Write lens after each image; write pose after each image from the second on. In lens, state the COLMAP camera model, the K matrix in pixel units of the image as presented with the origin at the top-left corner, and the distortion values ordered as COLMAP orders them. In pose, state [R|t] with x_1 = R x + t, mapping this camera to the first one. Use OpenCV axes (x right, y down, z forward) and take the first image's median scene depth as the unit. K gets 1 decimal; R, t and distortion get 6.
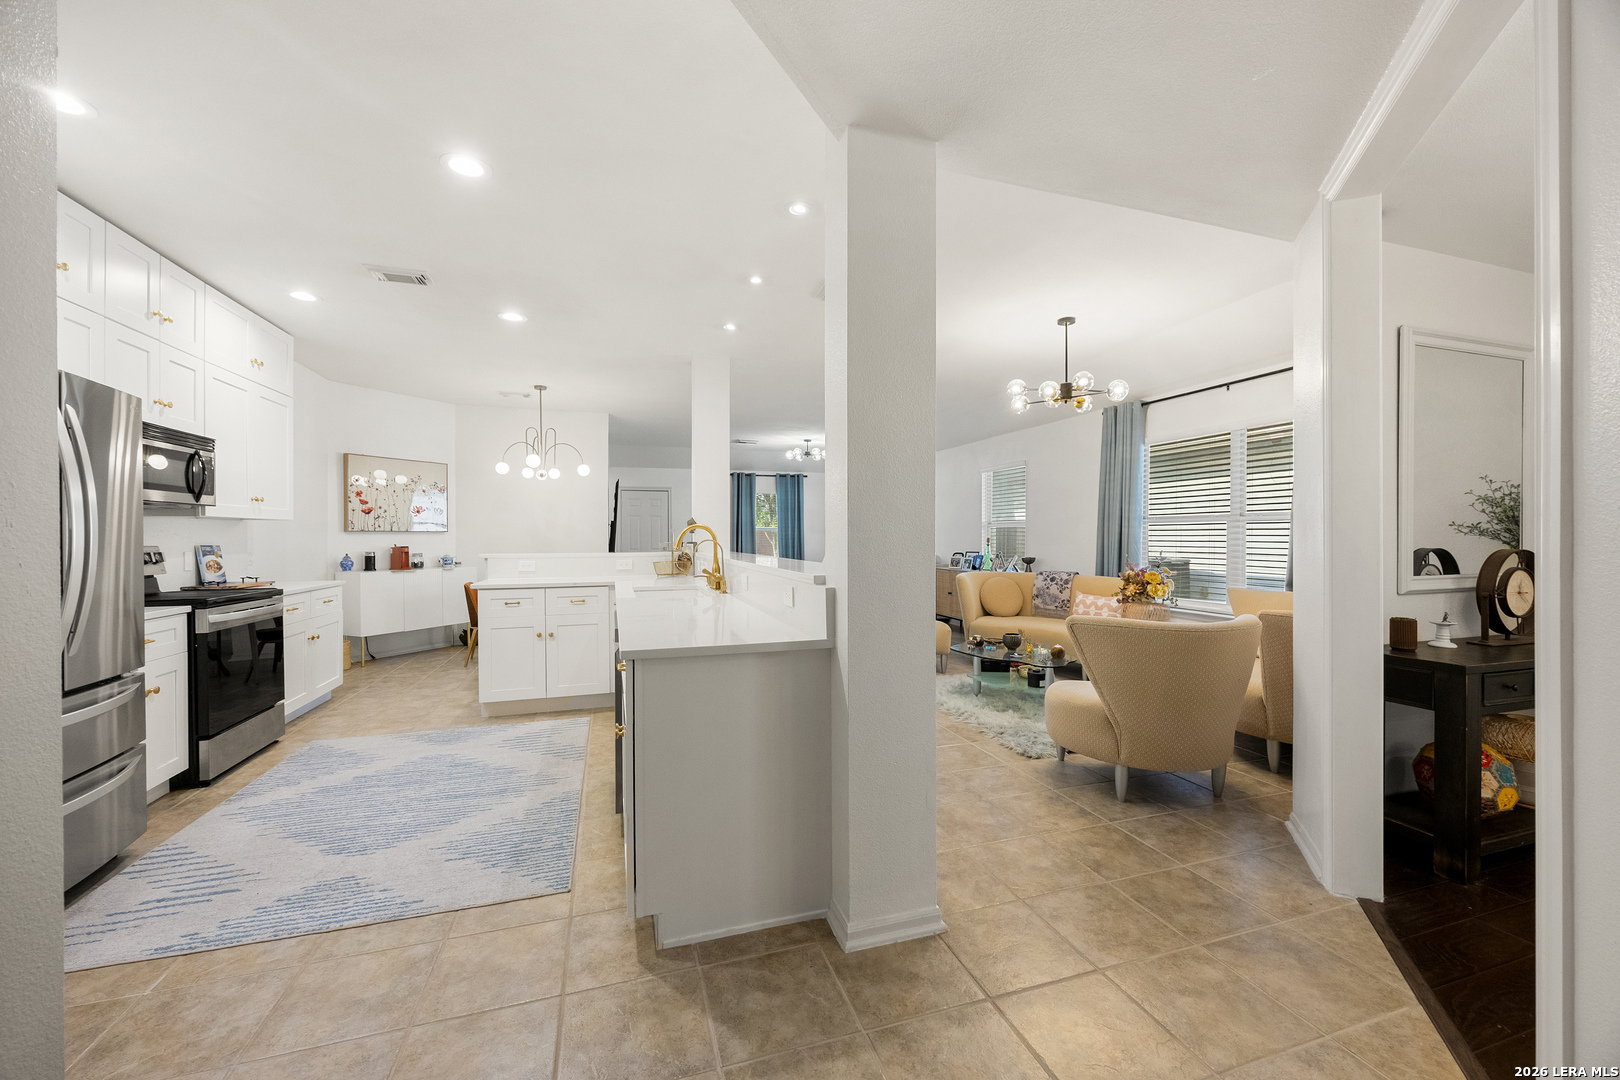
lens RADIAL K [[619.3, 0, 810.0], [0, 619.3, 540.0], [0, 0, 1]] dist [-0.001765, -0.000438]
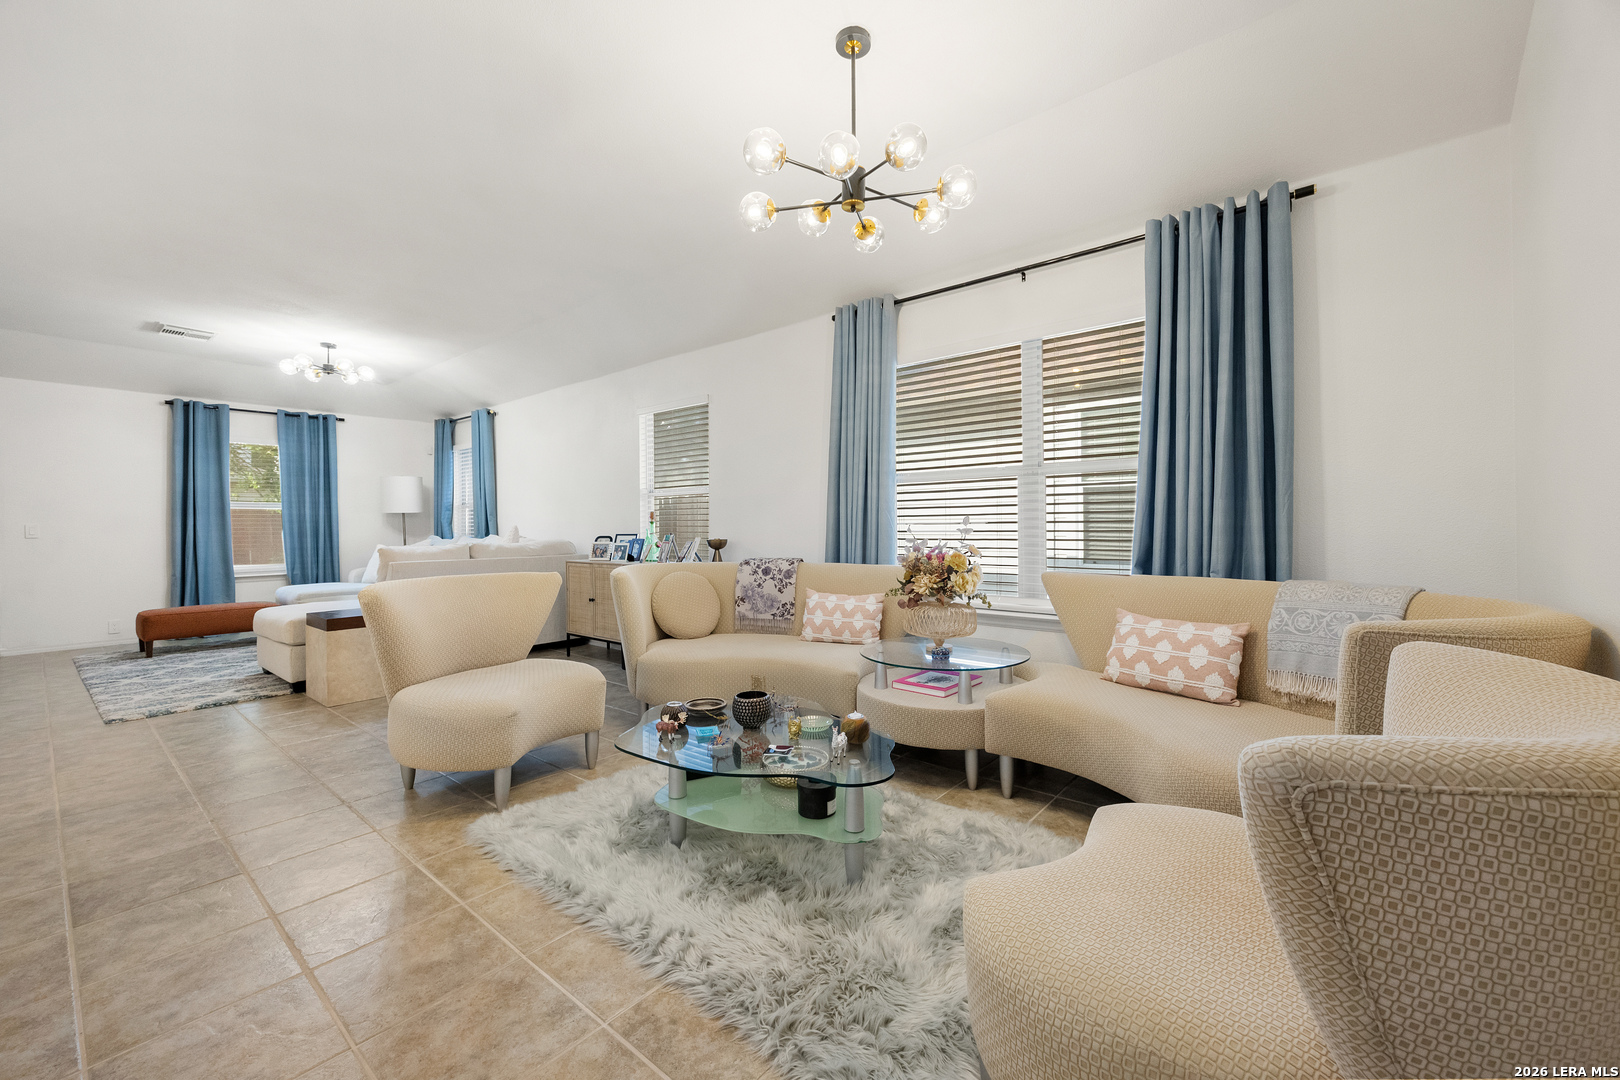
lens RADIAL K [[641.3, 0, 811.7], [0, 641.3, 528.6], [0, 0, 1]] dist [-0.000142, -0.000010]
pose [[0.840397, -0.007100, 0.541924, 0.083299], [0.010481, 0.999940, -0.003153, 0.024001], [-0.541870, 0.008330, 0.840421, 0.450594]]
